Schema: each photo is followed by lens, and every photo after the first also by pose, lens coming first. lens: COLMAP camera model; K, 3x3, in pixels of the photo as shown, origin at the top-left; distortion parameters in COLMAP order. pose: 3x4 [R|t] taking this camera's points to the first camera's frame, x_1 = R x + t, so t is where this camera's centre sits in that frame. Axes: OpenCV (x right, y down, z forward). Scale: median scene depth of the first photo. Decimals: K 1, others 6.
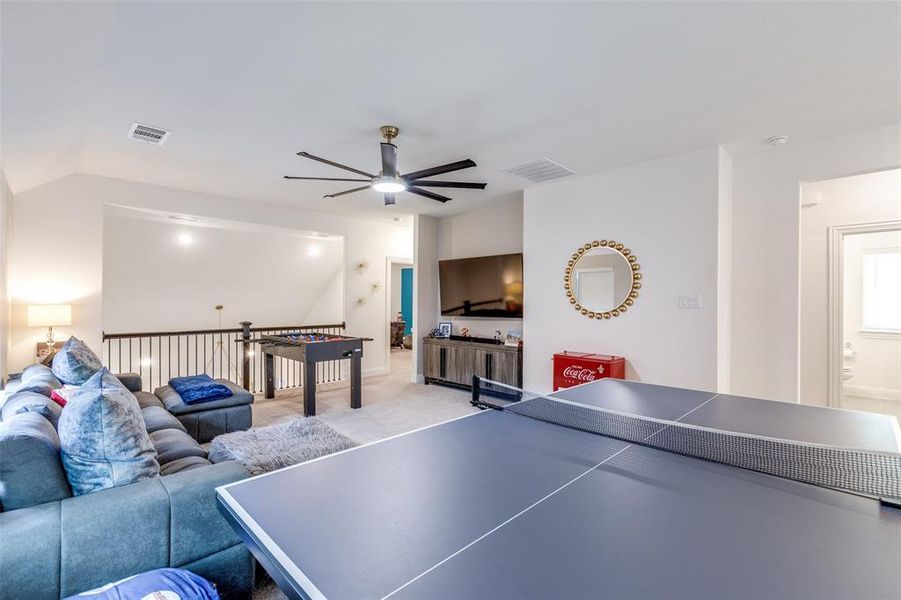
lens RADIAL K [[402.5, 0, 453.1], [0, 402.5, 298.3], [0, 0, 1]] dist [-0.000306, -0.000029]
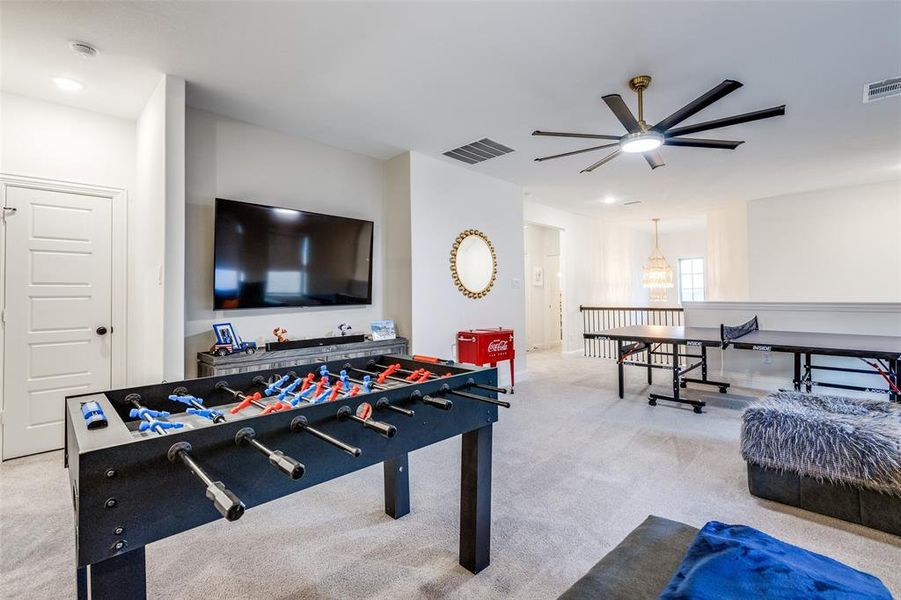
lens RADIAL K [[402.5, 0, 453.1], [0, 402.5, 298.3], [0, 0, 1]] dist [-0.000306, -0.000029]
pose [[-0.003211, -0.014459, 0.999890, -0.685035], [0.004958, 0.999883, 0.014474, 0.029743], [-0.999983, 0.005004, -0.003139, 0.923444]]
